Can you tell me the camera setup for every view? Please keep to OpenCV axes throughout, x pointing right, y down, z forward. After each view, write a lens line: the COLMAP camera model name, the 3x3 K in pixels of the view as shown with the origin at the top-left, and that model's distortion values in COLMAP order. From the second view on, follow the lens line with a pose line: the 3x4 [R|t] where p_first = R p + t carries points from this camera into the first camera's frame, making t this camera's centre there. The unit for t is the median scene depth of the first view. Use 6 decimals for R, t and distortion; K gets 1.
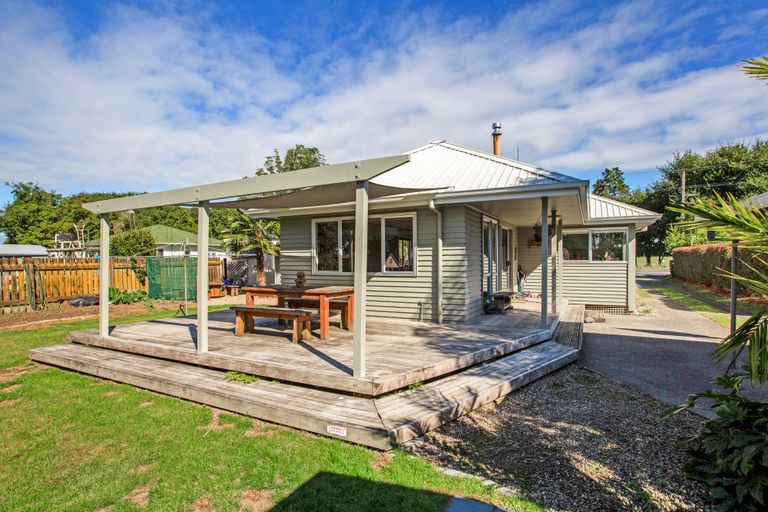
lens RADIAL K [[397.6, 0, 380.6], [0, 397.6, 259.6], [0, 0, 1]] dist [-0.013399, 0.000046]
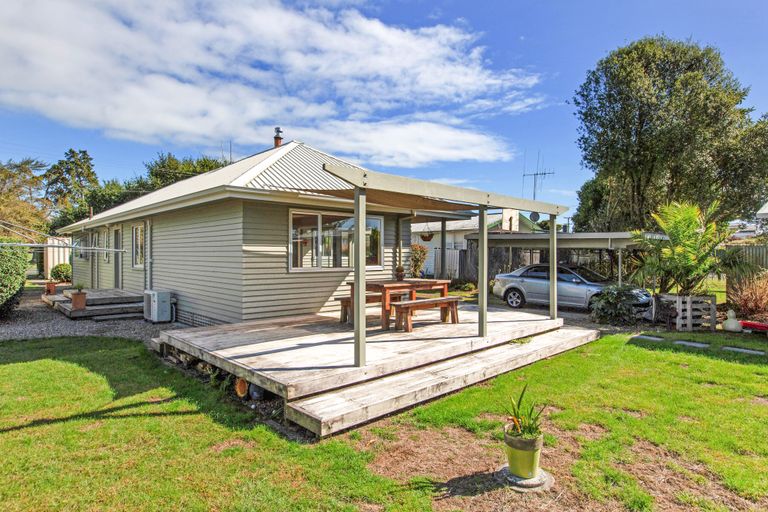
lens RADIAL K [[436.9, 0, 388.5], [0, 436.9, 258.2], [0, 0, 1]] dist [-0.000132, 0.001913]
pose [[0.316173, -0.001287, 0.948701, -0.732574], [-0.003765, 0.999990, 0.002611, 0.002697], [-0.948694, -0.004398, 0.316165, 0.348686]]
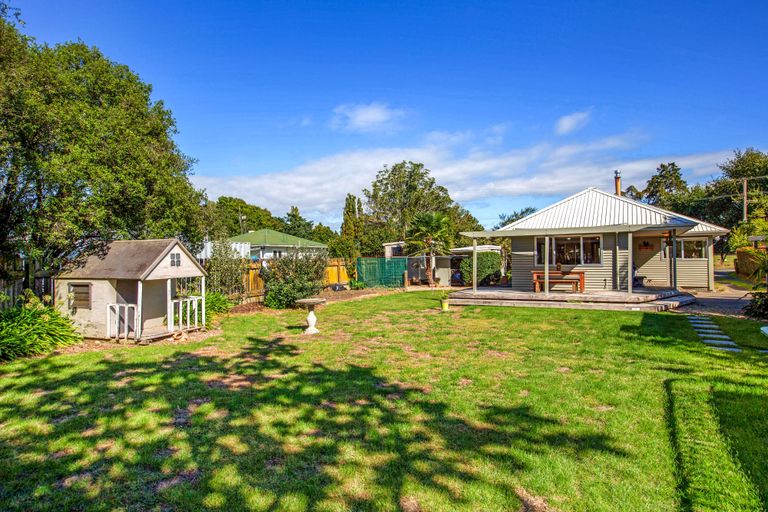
lens RADIAL K [[453.7, 0, 382.2], [0, 453.7, 244.6], [0, 0, 1]] dist [0.007657, 0.004674]
pose [[0.999753, -0.005735, -0.021493, -0.594578], [0.004995, 0.999398, -0.034330, 0.004207], [0.021677, 0.034214, 0.999179, -0.793471]]
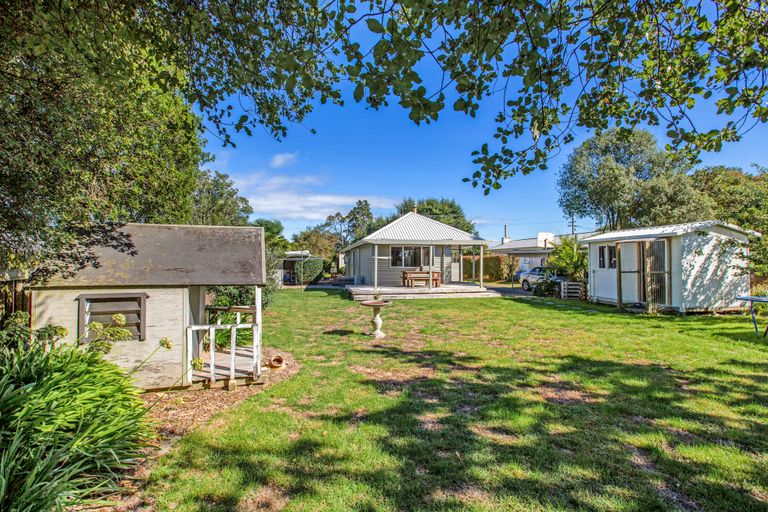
lens RADIAL K [[355.6, 0, 390.2], [0, 355.6, 254.9], [0, 0, 1]] dist [-0.021326, 0.003344]
pose [[0.772883, 0.020457, 0.634219, -1.093176], [-0.006024, 0.999672, -0.024904, 0.008859], [-0.634520, 0.015428, 0.772753, -0.474057]]
